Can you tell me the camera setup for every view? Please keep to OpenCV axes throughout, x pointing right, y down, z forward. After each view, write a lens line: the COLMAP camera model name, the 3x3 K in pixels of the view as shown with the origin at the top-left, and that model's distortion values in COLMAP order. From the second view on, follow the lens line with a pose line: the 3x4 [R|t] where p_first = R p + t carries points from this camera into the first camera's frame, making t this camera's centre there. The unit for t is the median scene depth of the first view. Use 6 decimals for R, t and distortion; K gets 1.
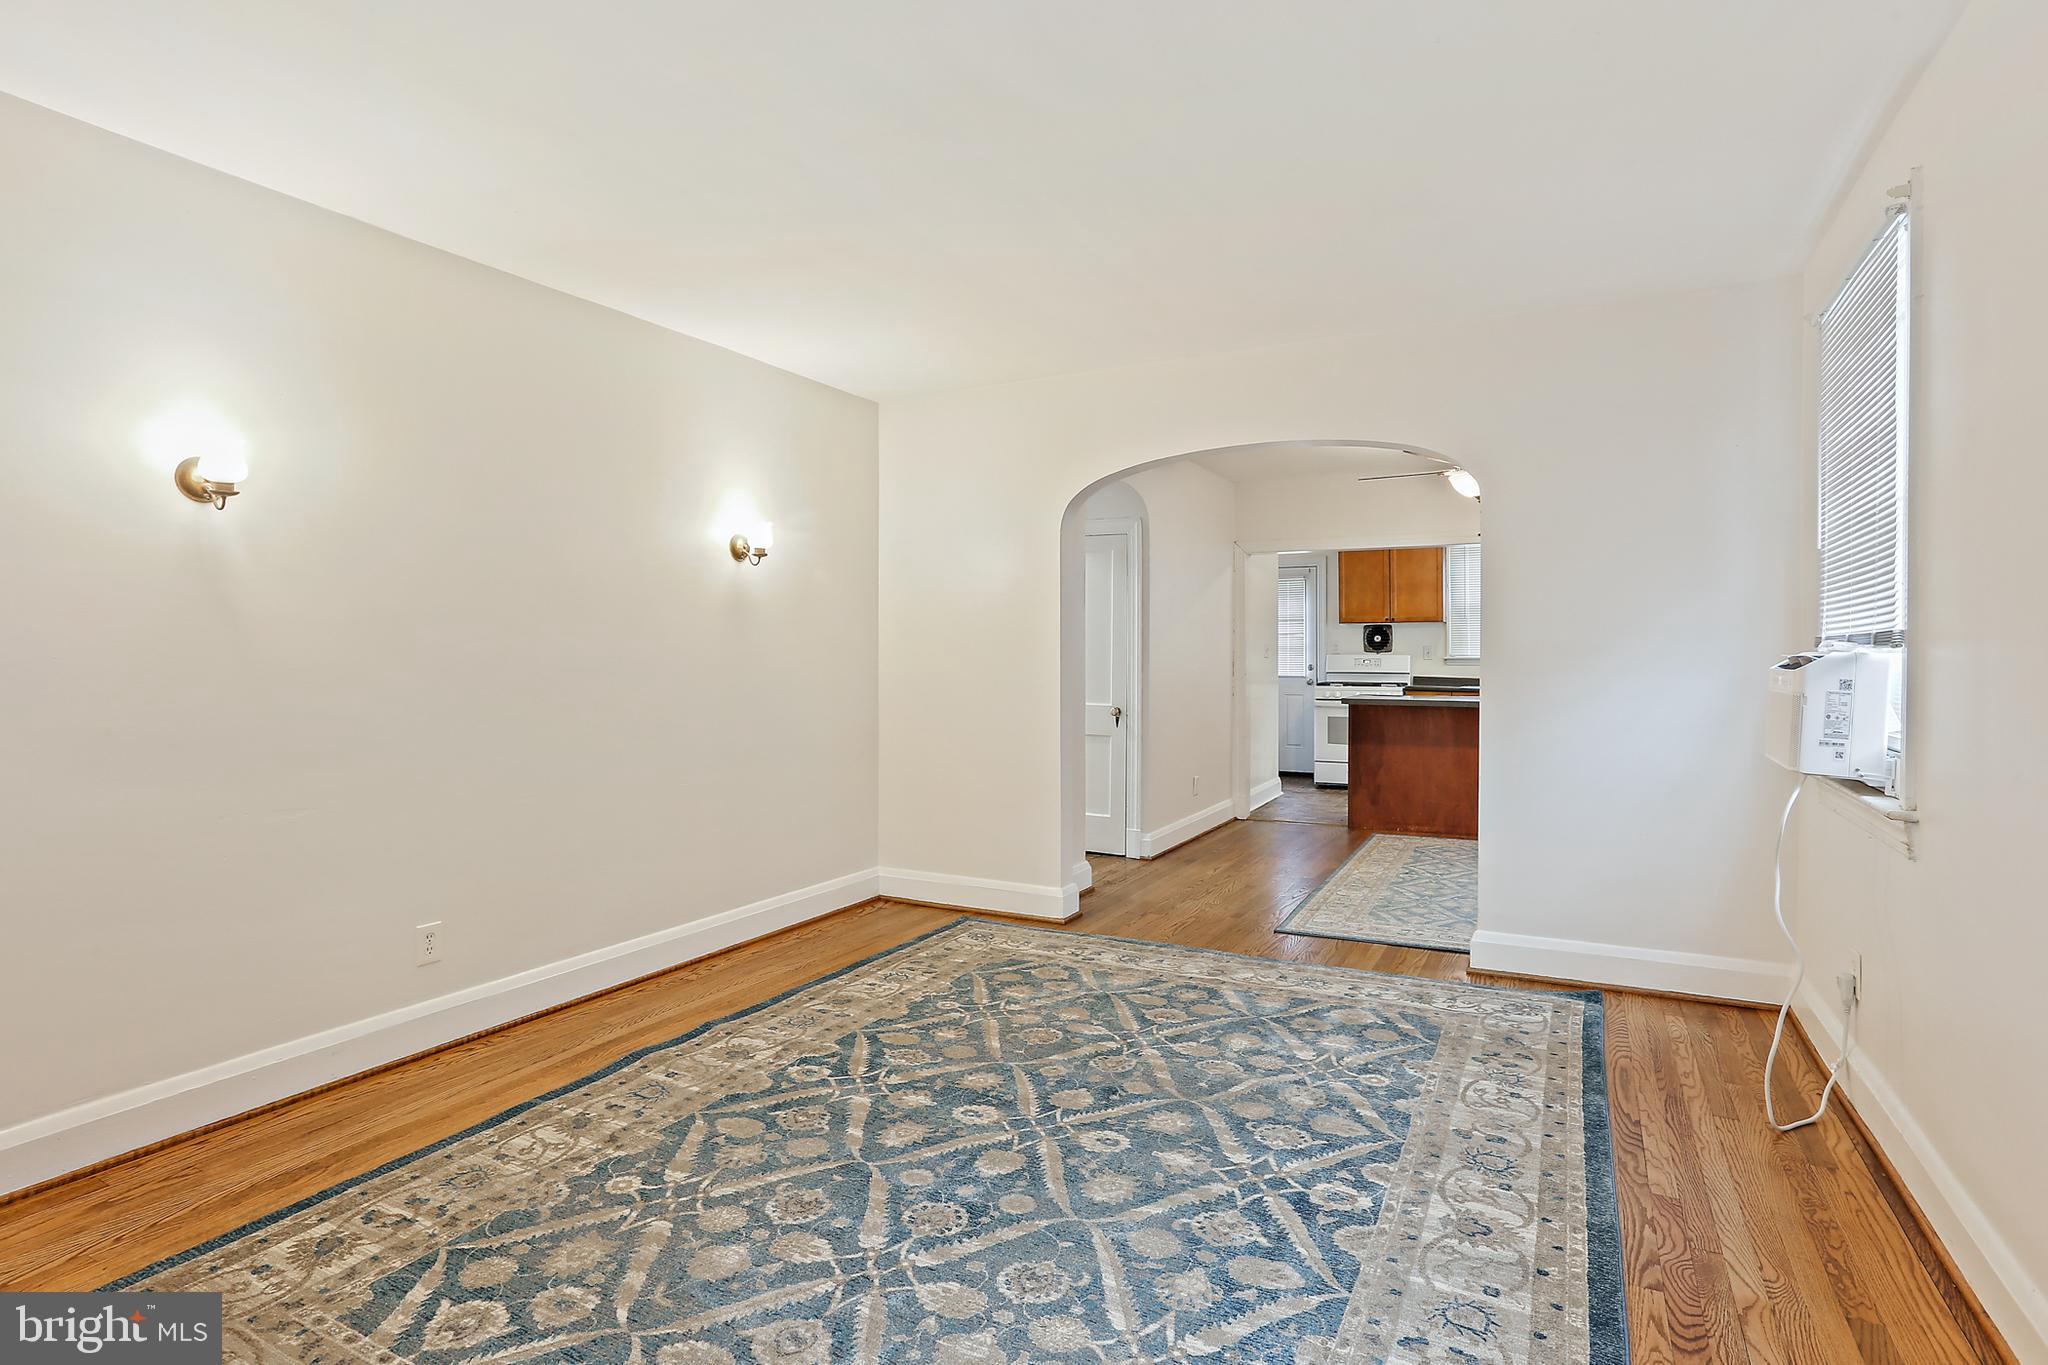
lens RADIAL K [[1015.6, 0, 979.2], [0, 1015.6, 666.1], [0, 0, 1]] dist [-0.041137, 0.028612]
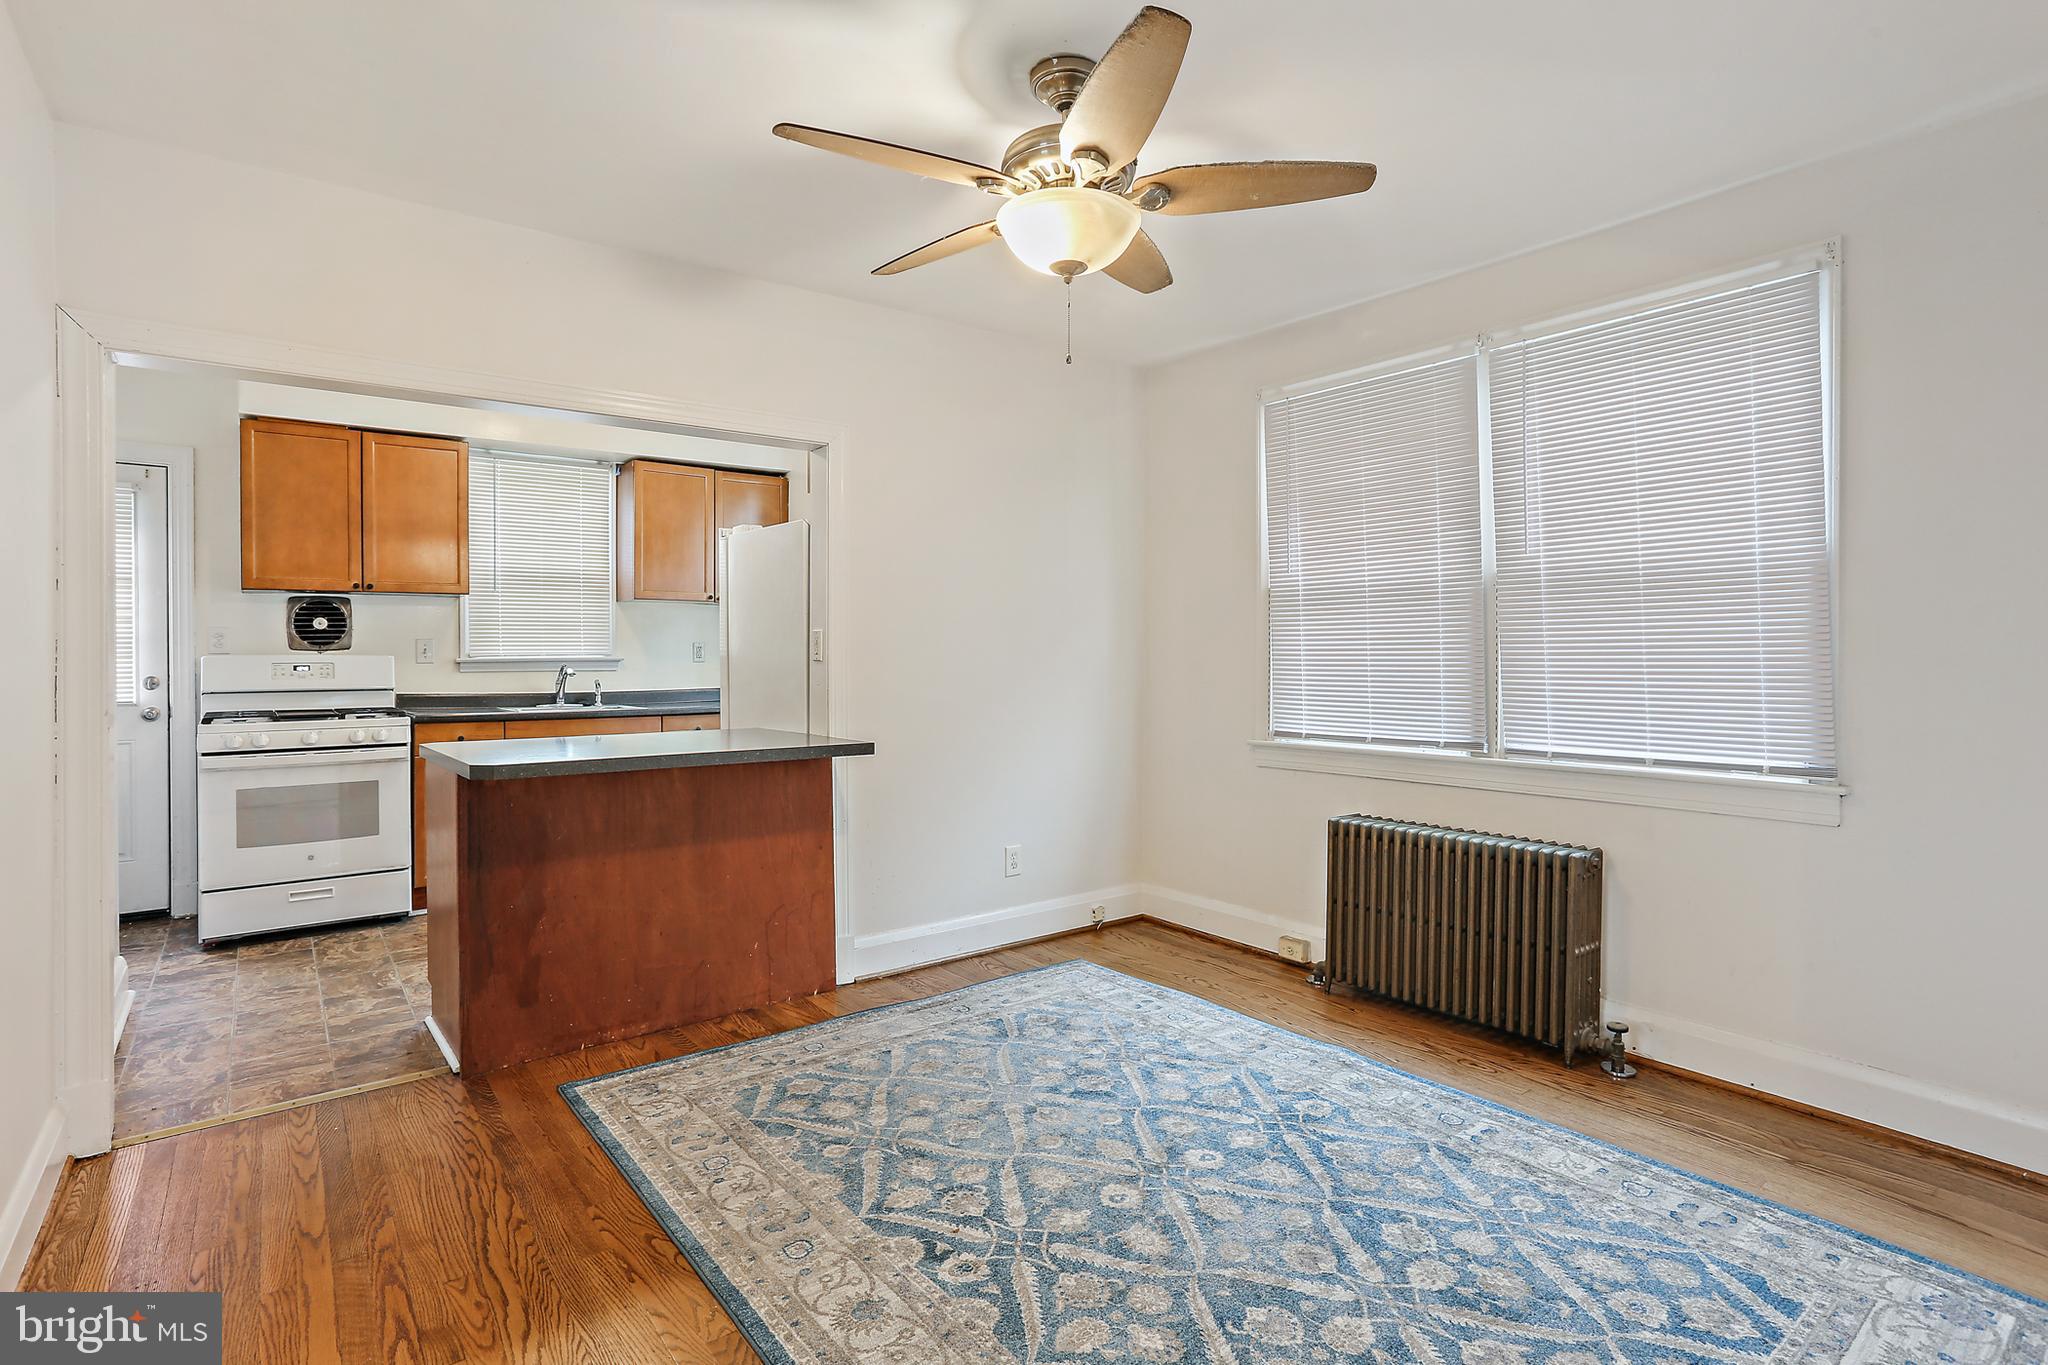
lens RADIAL K [[1015.6, 0, 979.2], [0, 1015.6, 666.1], [0, 0, 1]] dist [-0.041137, 0.028612]
pose [[0.406116, -0.011920, 0.913744, 0.062586], [0.012000, 0.999898, 0.007710, -0.005468], [-0.913743, 0.007834, 0.406217, 0.496989]]
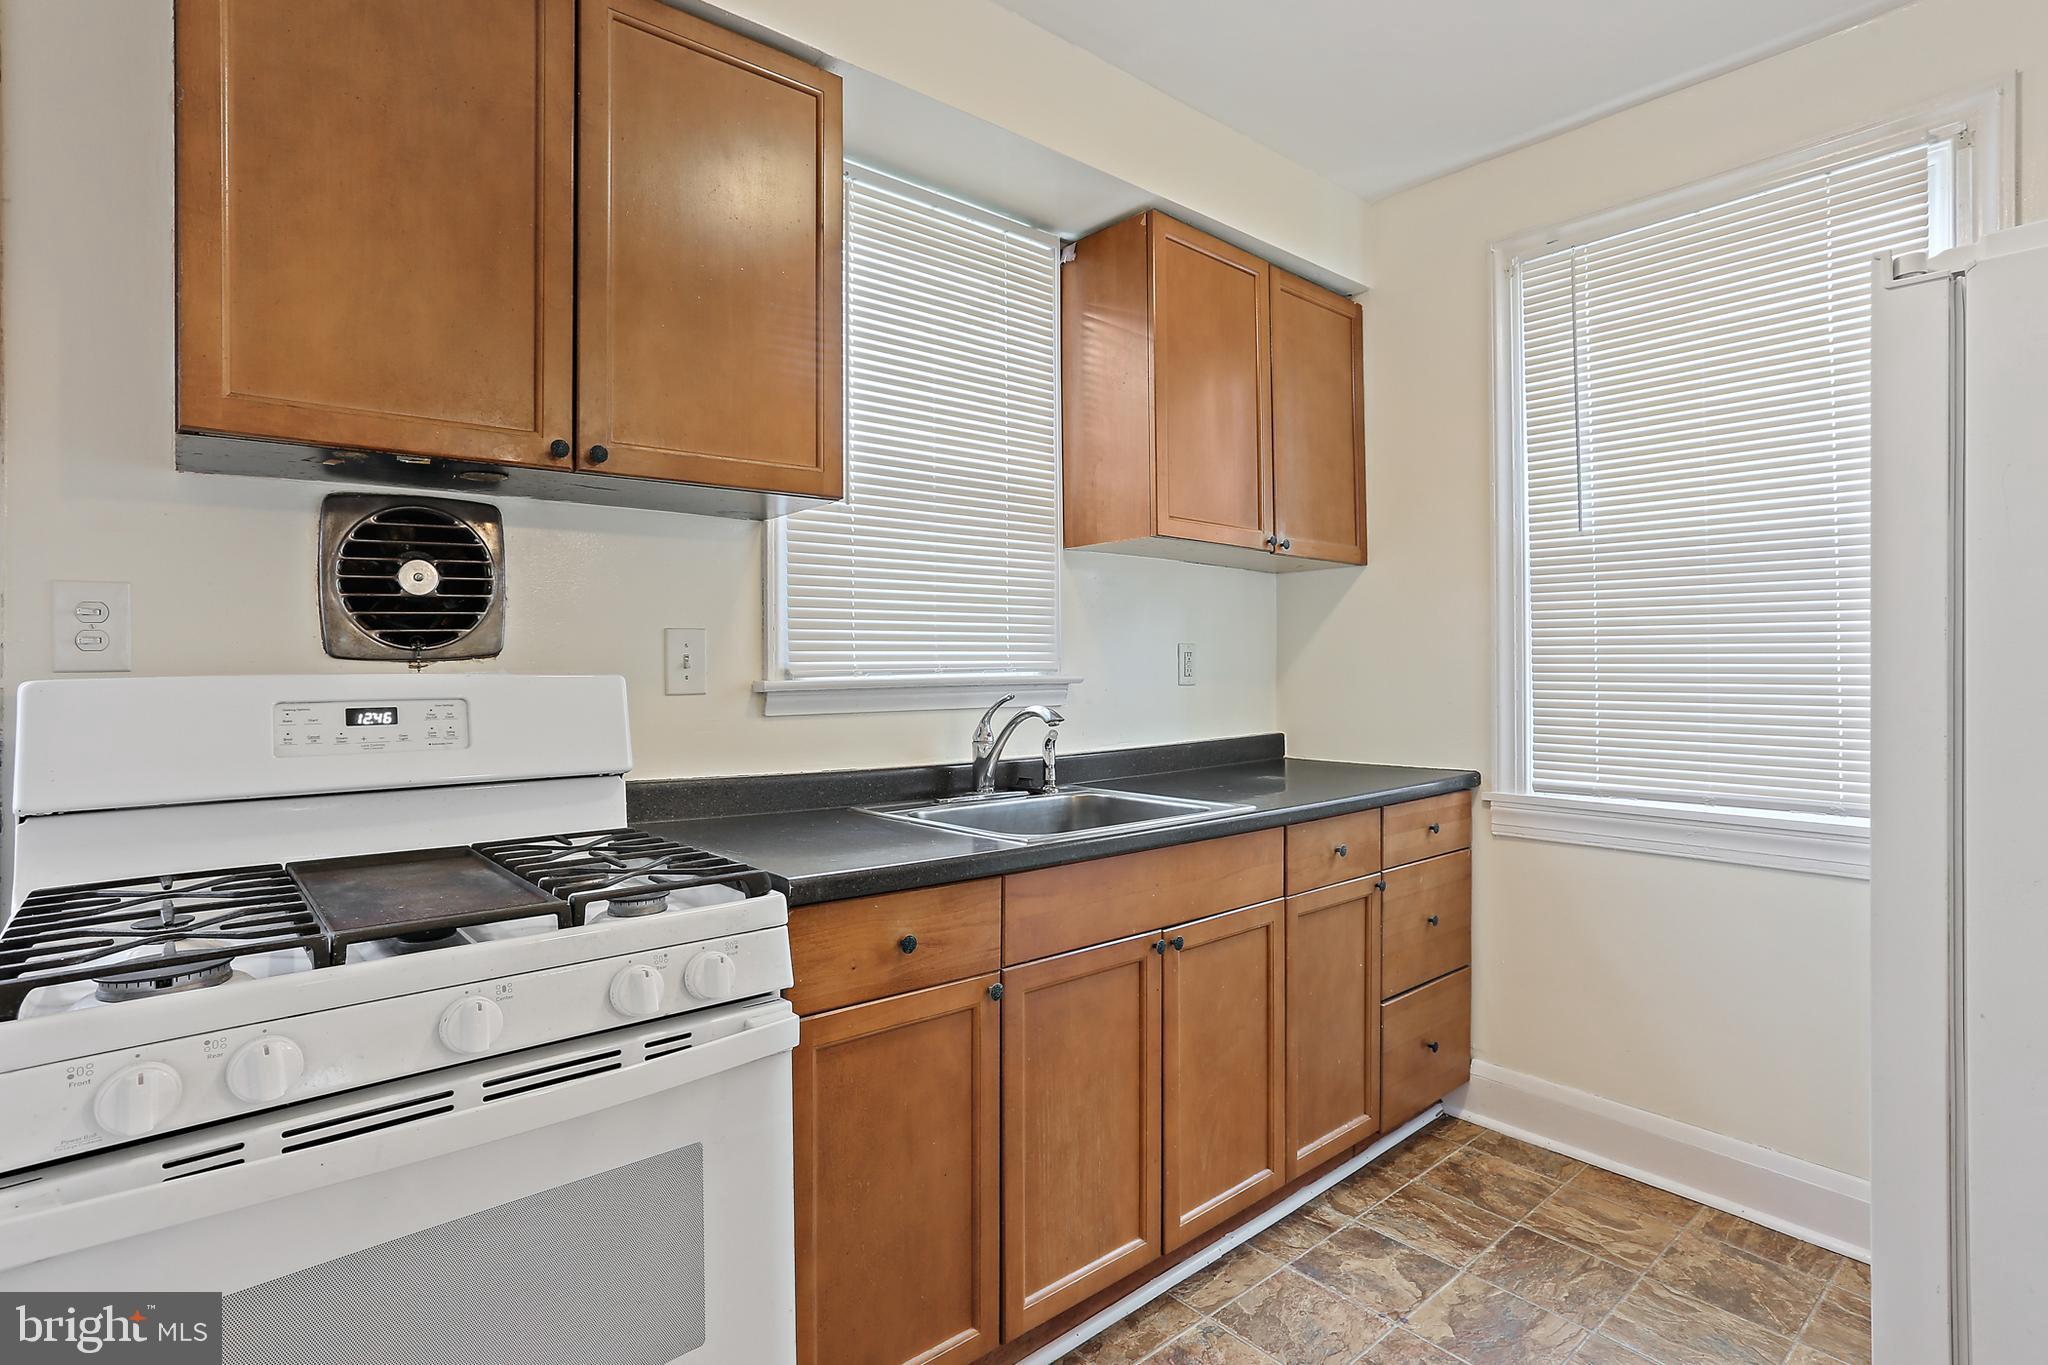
lens RADIAL K [[1015.6, 0, 979.2], [0, 1015.6, 666.1], [0, 0, 1]] dist [-0.041137, 0.028612]
pose [[0.350036, -0.003389, 0.936730, 0.277231], [0.012112, 0.999926, -0.000908, -0.011457], [-0.936658, 0.011664, 0.350051, 0.880129]]
